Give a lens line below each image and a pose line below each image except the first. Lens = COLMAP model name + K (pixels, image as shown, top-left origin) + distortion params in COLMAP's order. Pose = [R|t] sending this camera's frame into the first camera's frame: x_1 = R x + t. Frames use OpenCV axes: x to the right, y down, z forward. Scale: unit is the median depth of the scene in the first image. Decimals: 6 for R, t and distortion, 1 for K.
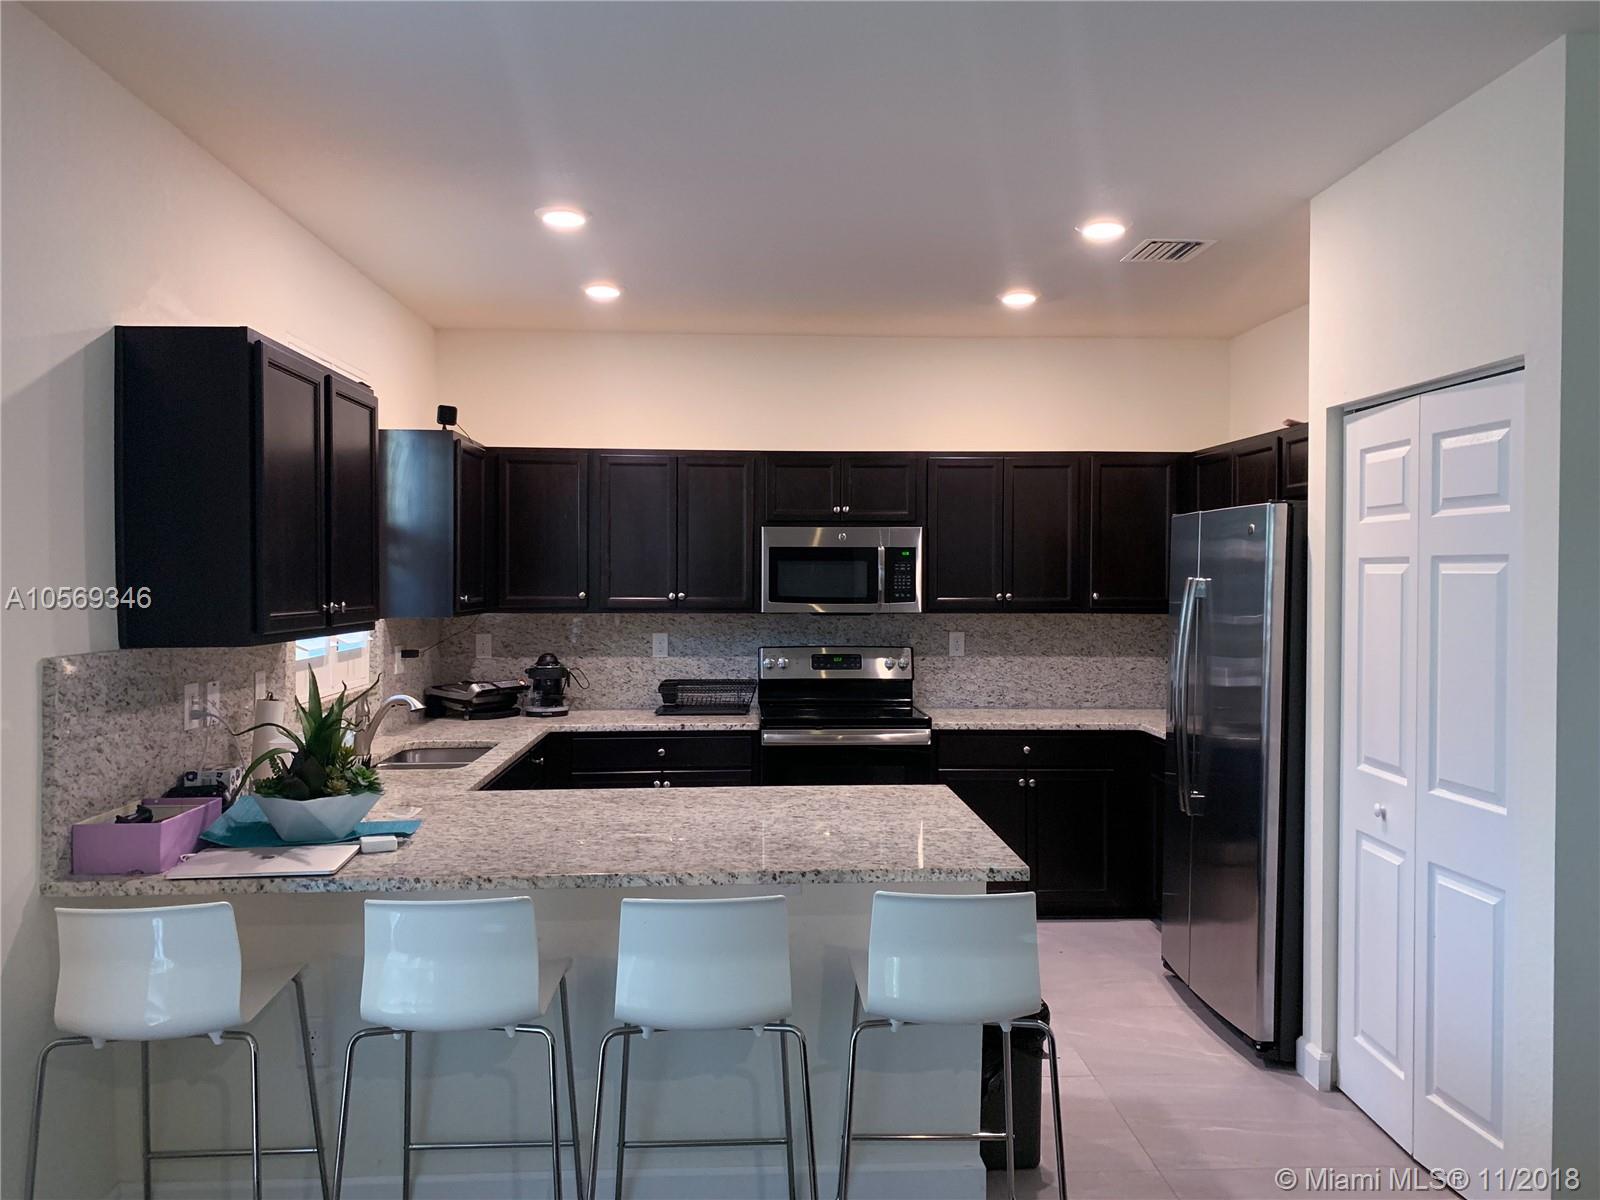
lens RADIAL K [[1230.3, 0, 796.9], [0, 1230.3, 580.4], [0, 0, 1]] dist [0.125018, -0.133737]
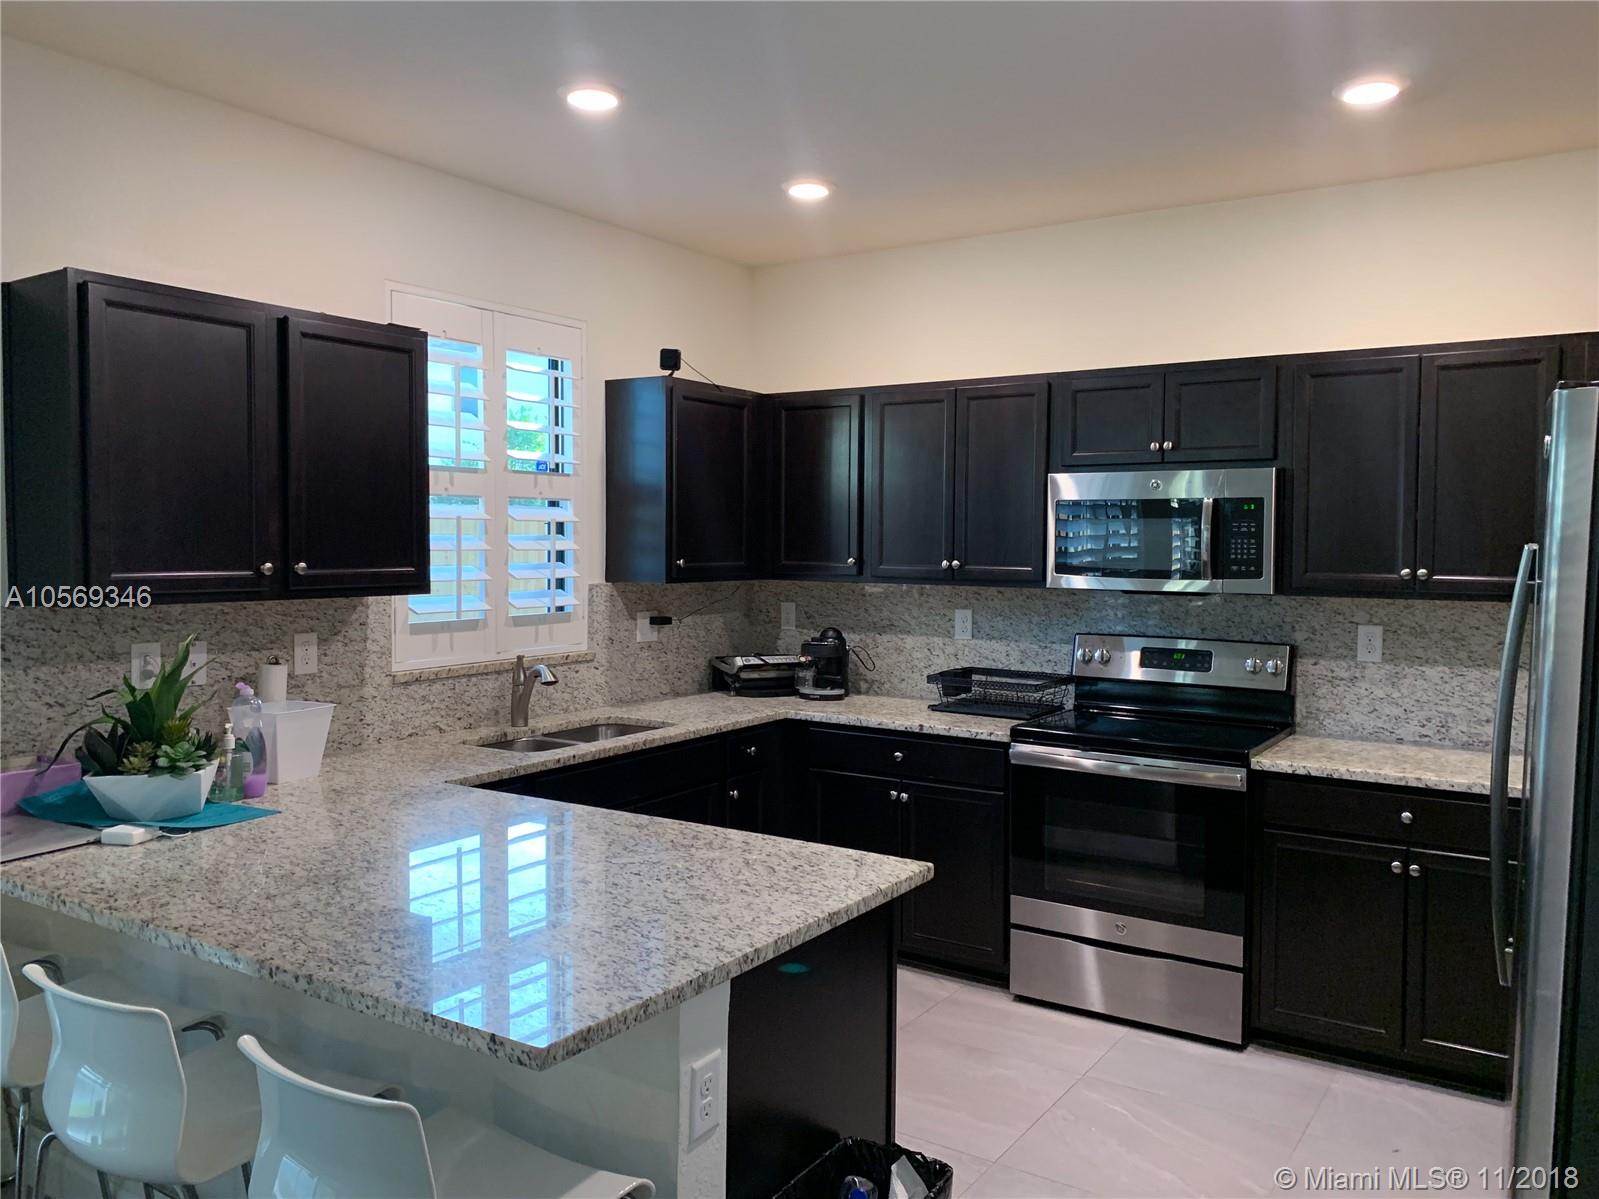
lens RADIAL K [[1220.1, 0, 791.1], [0, 1220.1, 596.2], [0, 0, 1]] dist [0.096577, -0.184027]
pose [[0.800738, 0.032770, -0.598118, 0.295092], [-0.007819, 0.998989, 0.044265, -0.000814], [0.598963, -0.030768, 0.800185, 0.302233]]
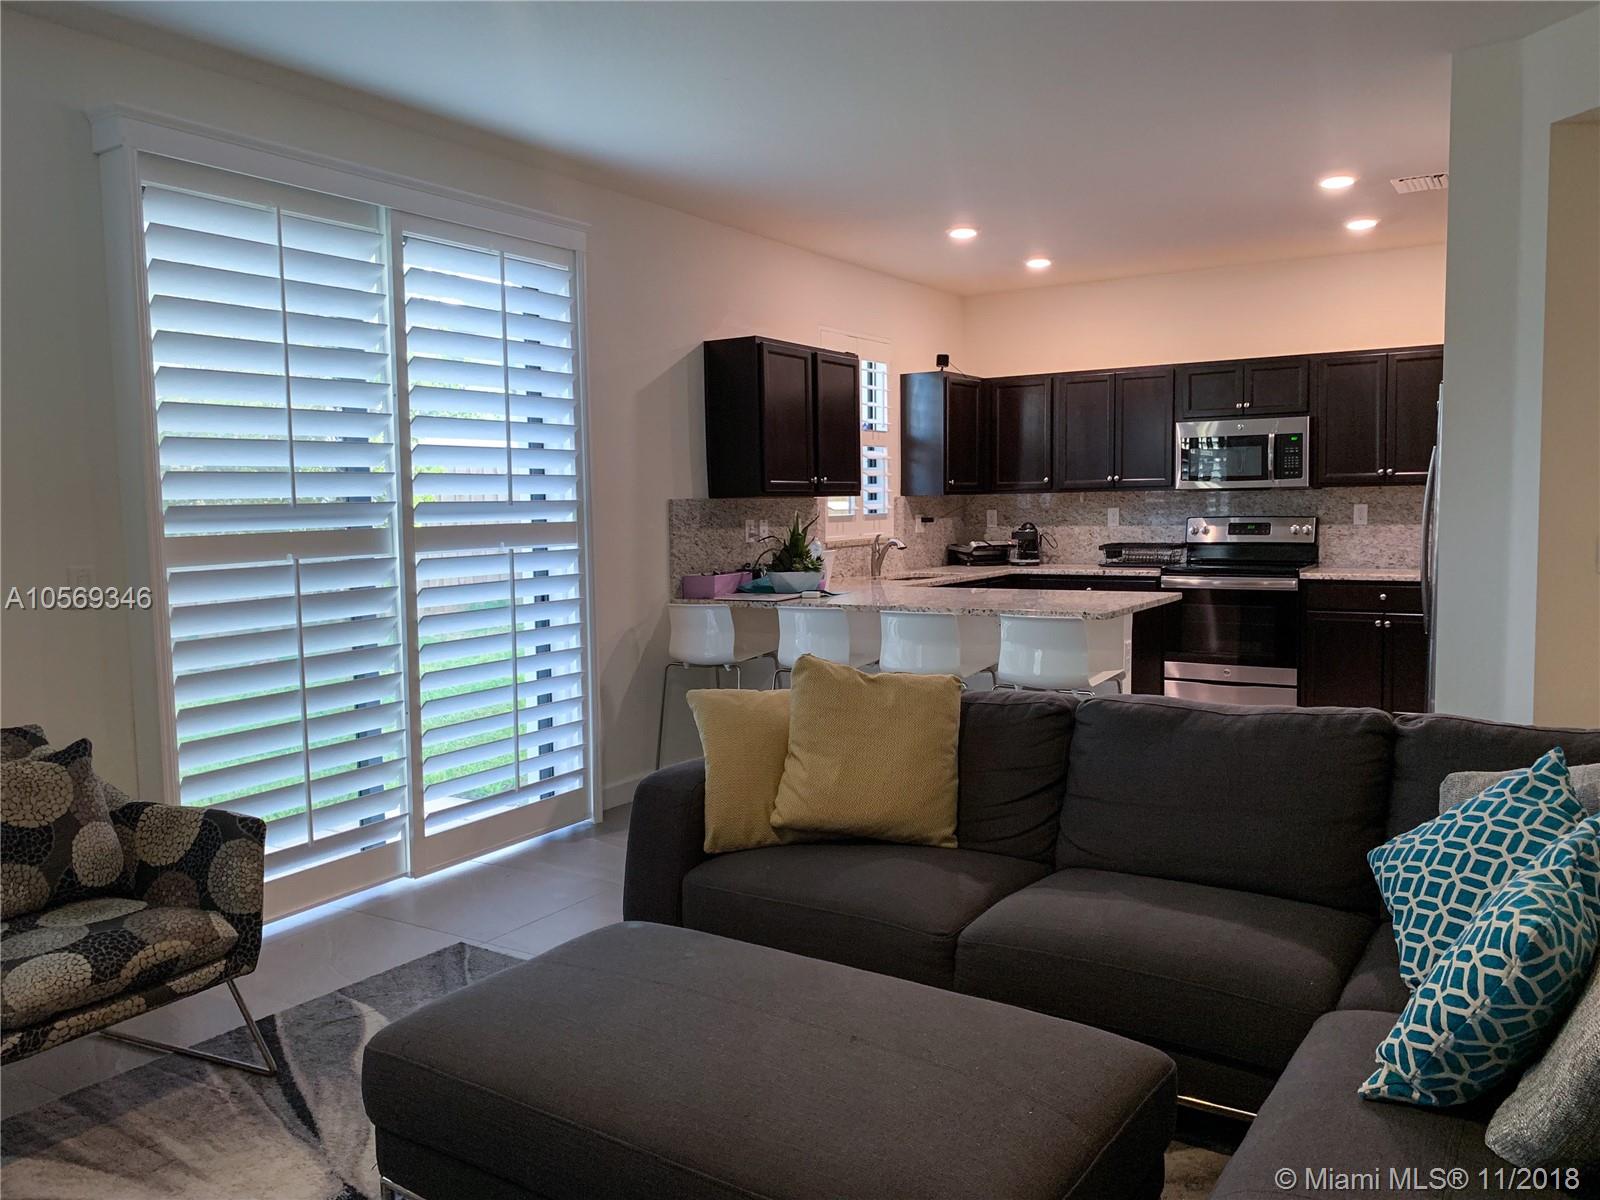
lens RADIAL K [[1220.9, 0, 791.6], [0, 1220.9, 596.7], [0, 0, 1]] dist [0.096577, -0.184027]
pose [[0.817397, 0.030289, -0.575278, 0.392757], [0.015645, 0.997081, 0.074727, 0.035565], [0.575863, -0.070082, 0.814537, -0.306830]]
